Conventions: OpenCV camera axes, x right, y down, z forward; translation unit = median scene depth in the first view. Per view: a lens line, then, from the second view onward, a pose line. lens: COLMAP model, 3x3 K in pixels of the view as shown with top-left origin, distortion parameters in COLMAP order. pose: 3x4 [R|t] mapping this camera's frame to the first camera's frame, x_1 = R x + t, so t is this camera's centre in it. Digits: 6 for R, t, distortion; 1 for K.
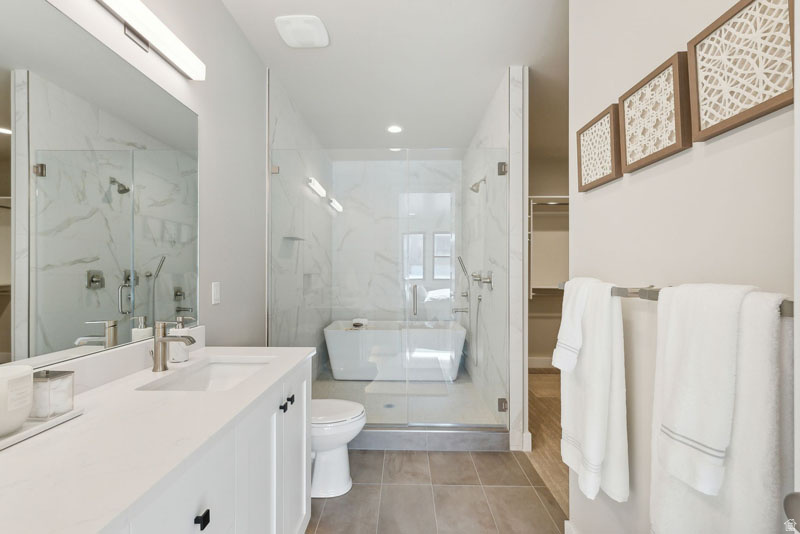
lens RADIAL K [[361.2, 0, 395.2], [0, 361.2, 268.0], [0, 0, 1]] dist [-0.000767, 0.021483]
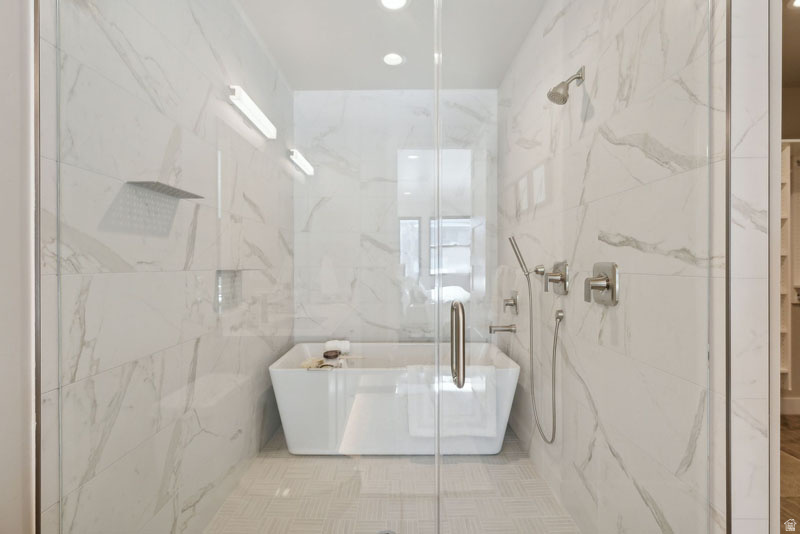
lens RADIAL K [[361.2, 0, 395.2], [0, 361.2, 268.0], [0, 0, 1]] dist [-0.000767, 0.021483]
pose [[0.999791, -0.003546, 0.020152, -0.012225], [0.003139, 0.999791, 0.020188, 0.004134], [-0.020219, -0.020121, 0.999593, 0.466554]]
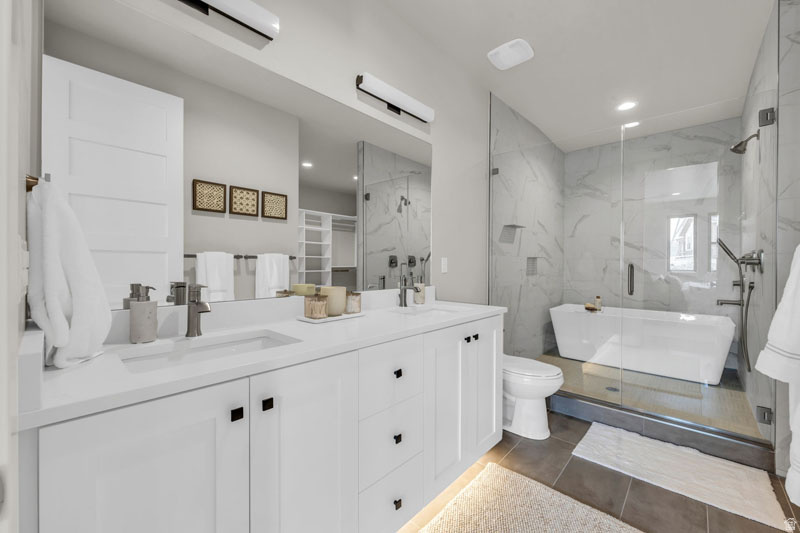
lens RADIAL K [[324.7, 0, 399.2], [0, 324.7, 262.7], [0, 0, 1]] dist [0.000178, -0.000078]
pose [[0.753761, 0.002033, -0.657145, 0.113675], [-0.000142, 0.999996, 0.002930, 0.029250], [0.657149, -0.002115, 0.753758, -0.045883]]
